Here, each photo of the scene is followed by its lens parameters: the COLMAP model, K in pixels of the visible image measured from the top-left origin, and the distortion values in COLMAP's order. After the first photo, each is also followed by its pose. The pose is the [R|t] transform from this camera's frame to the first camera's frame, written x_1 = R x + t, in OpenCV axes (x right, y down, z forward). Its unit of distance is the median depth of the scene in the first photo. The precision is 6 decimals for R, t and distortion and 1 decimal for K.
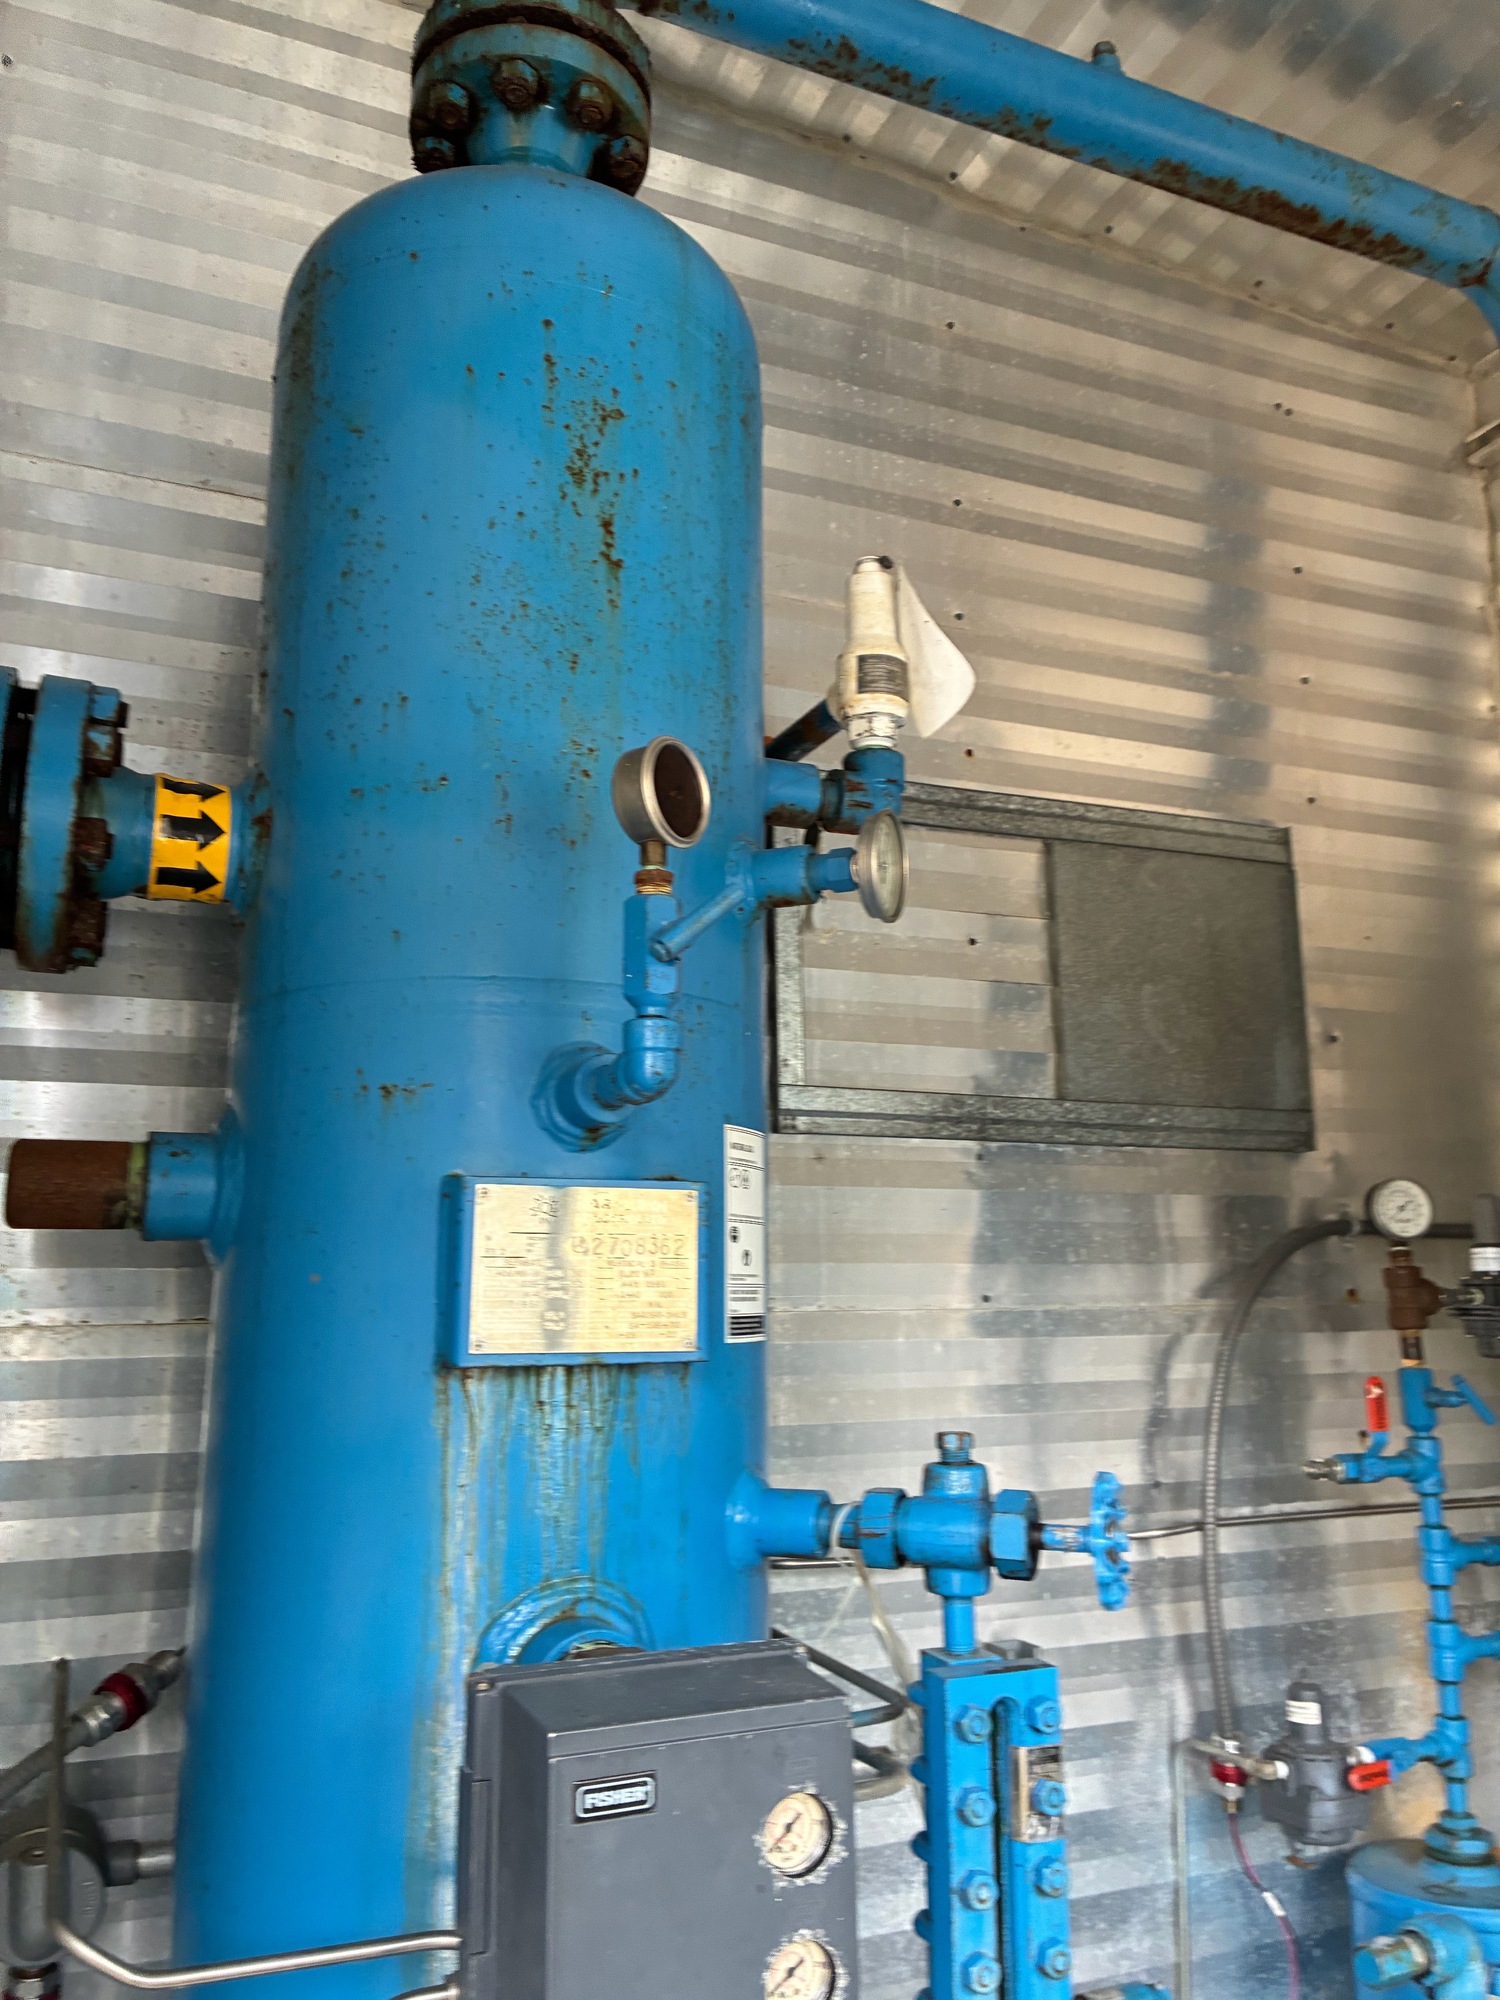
lens RADIAL K [[1520.5, 0, 755.5], [0, 1520.5, 990.2], [0, 0, 1]] dist [0.050359, -0.061532]
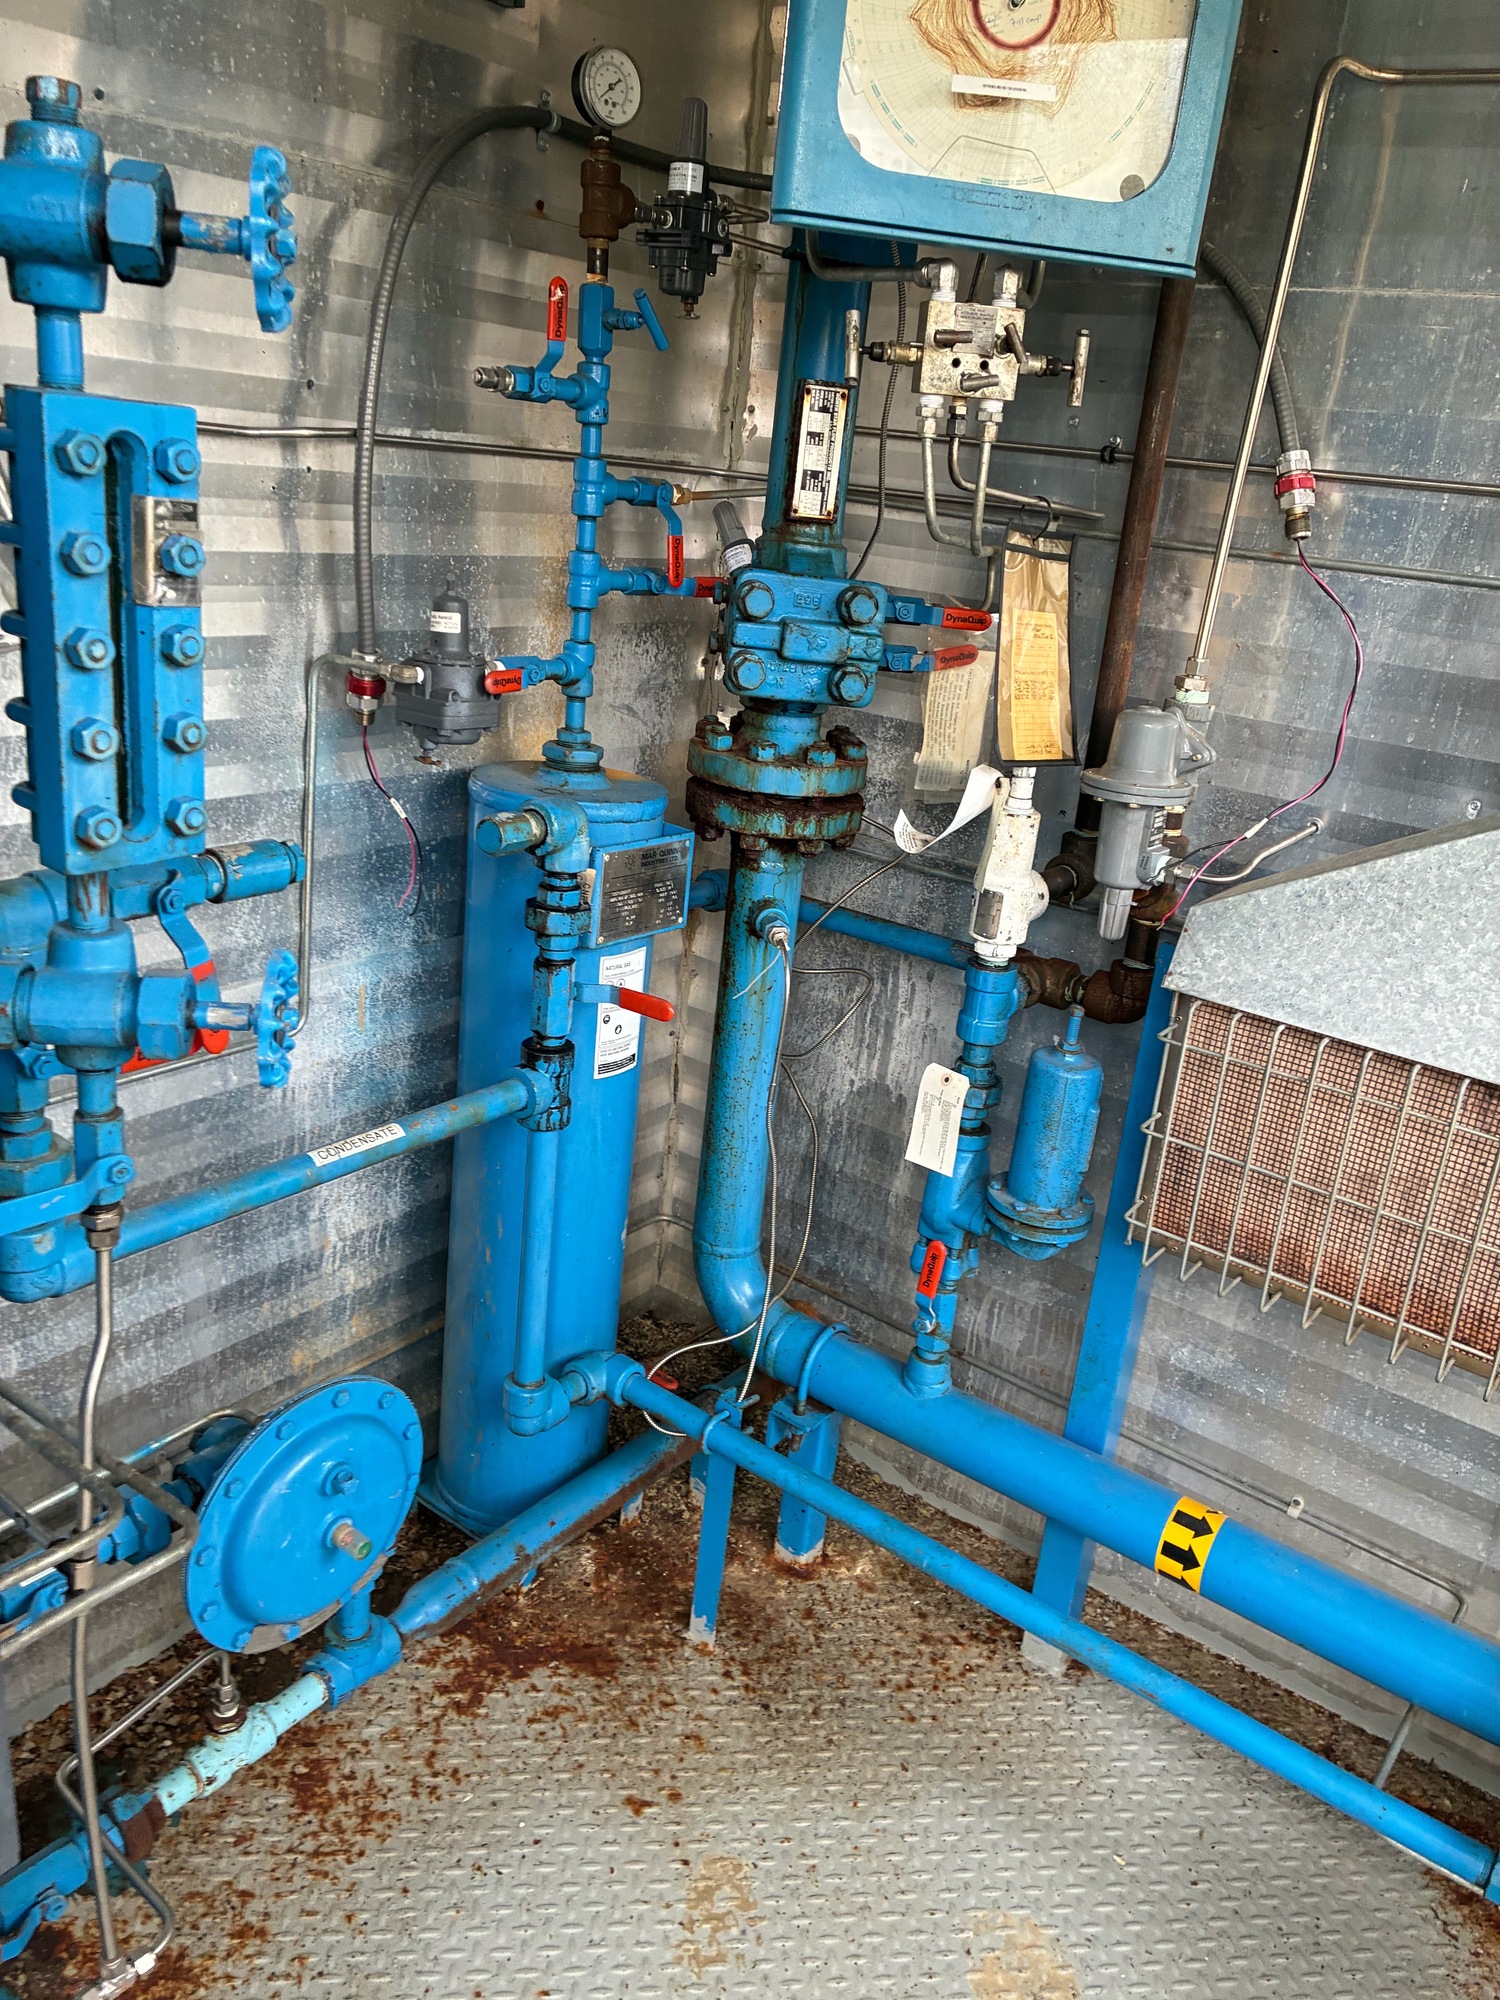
lens RADIAL K [[1520.5, 0, 760.2], [0, 1520.5, 1002.0], [0, 0, 1]] dist [0.050359, -0.061532]
pose [[0.856554, -0.081845, 0.509526, 0.009320], [-0.206044, 0.850993, 0.483070, 0.154368], [-0.473140, -0.518760, 0.712058, 0.077633]]
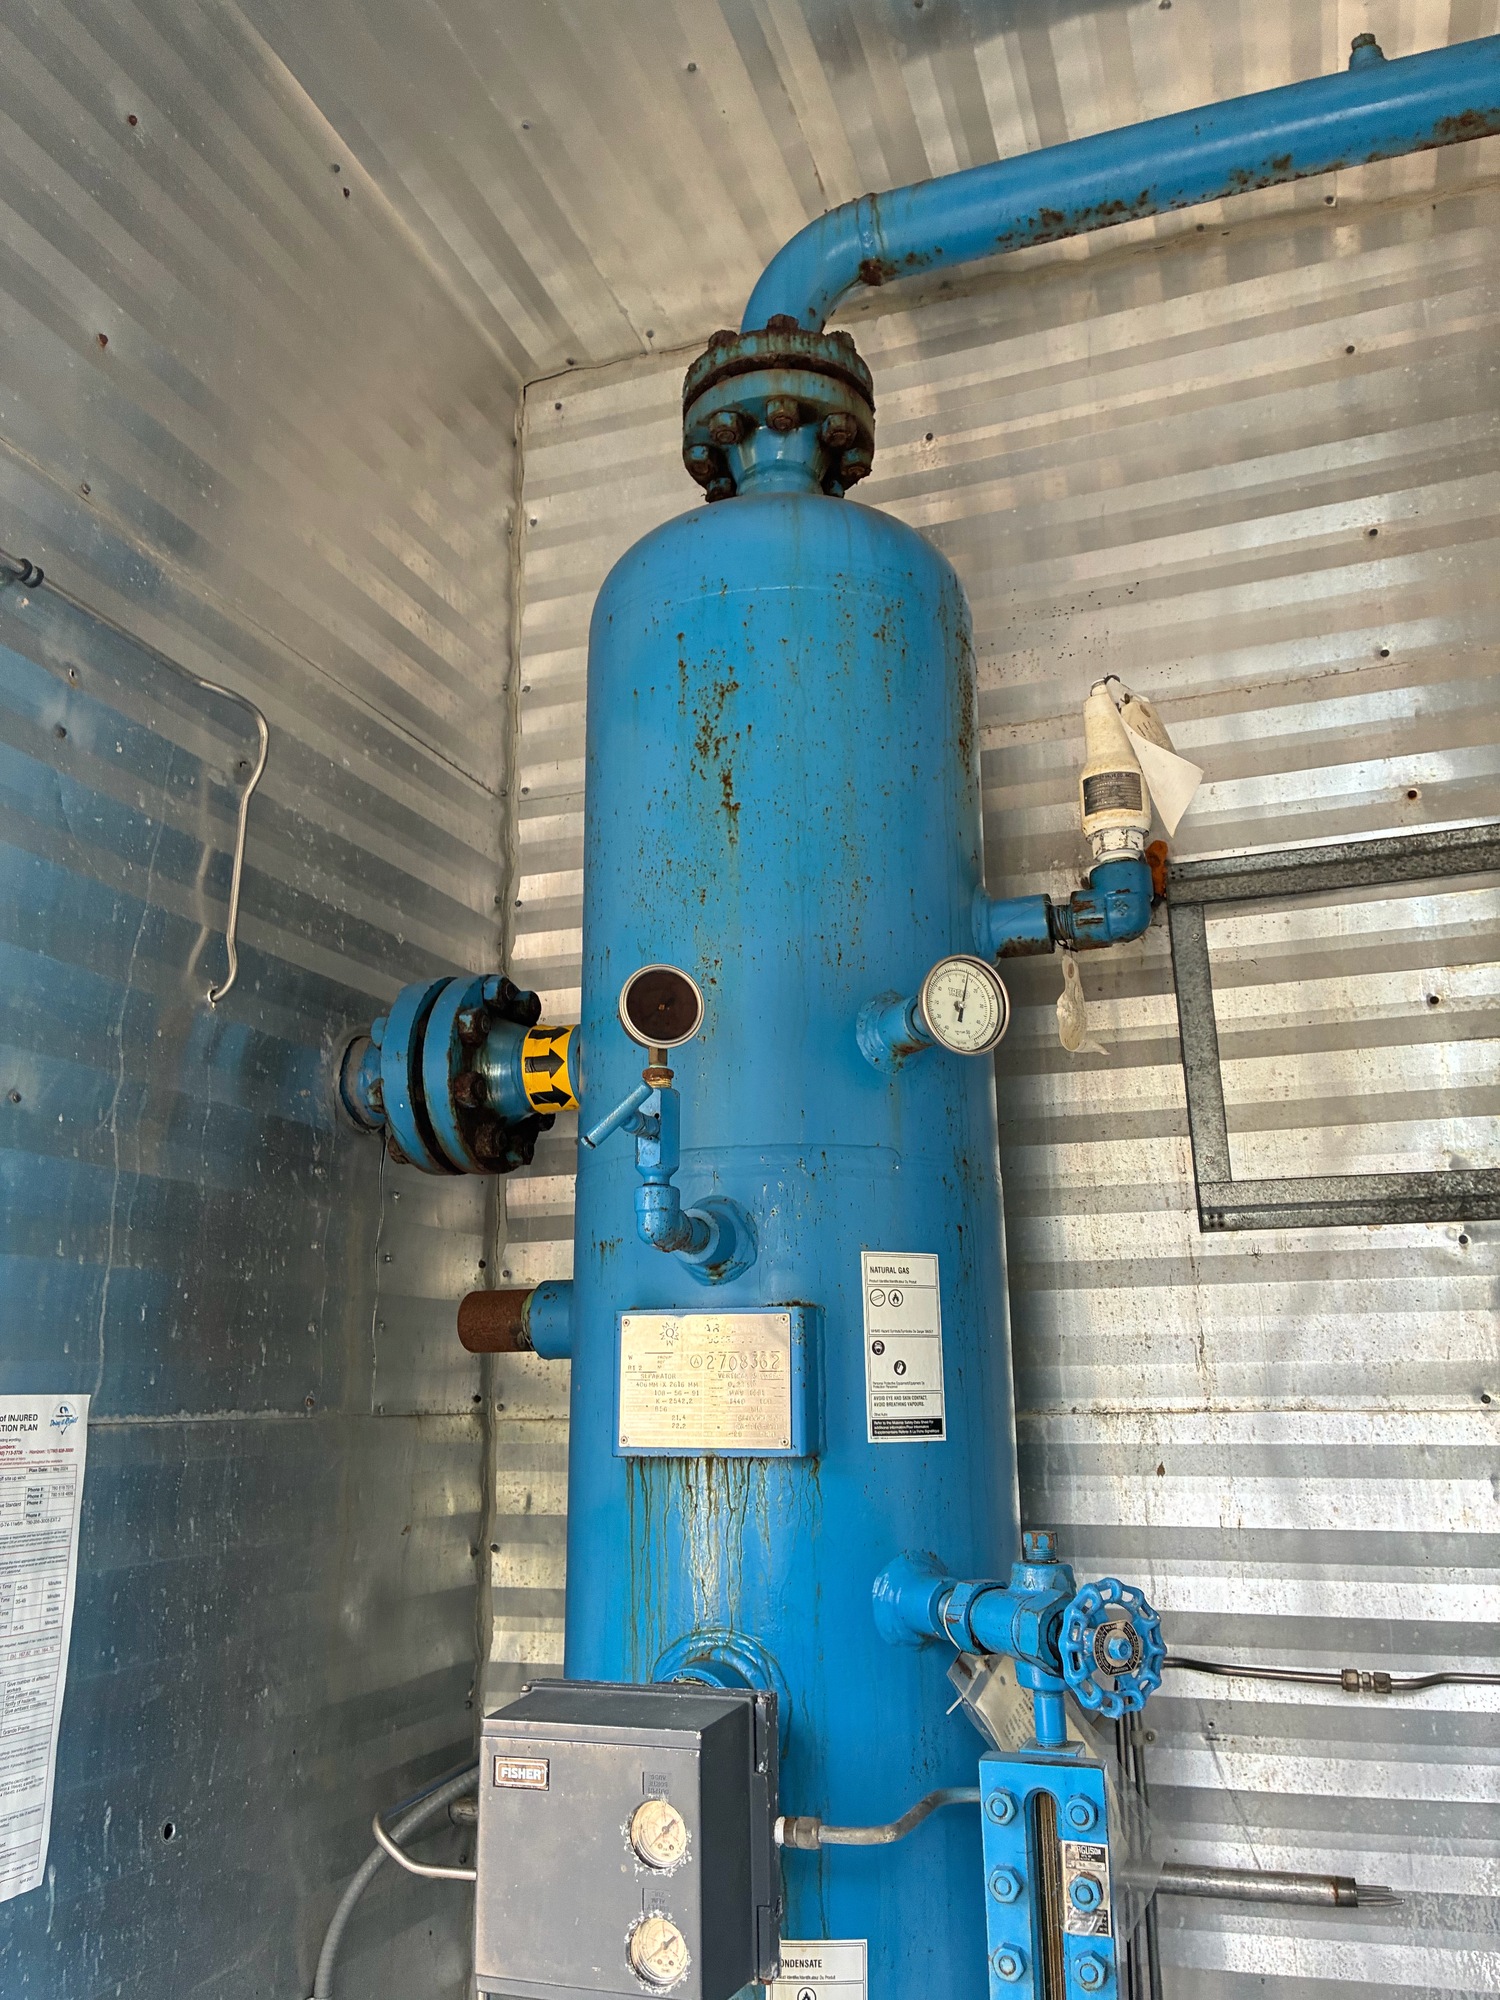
lens RADIAL K [[1520.5, 0, 731.9], [0, 1520.5, 995.0], [0, 0, 1]] dist [0.050359, -0.061532]
pose [[0.732580, -0.170099, -0.659085, 0.470537], [0.138593, 0.985264, -0.100233, -0.001821], [0.666422, -0.017916, 0.745359, 0.043535]]
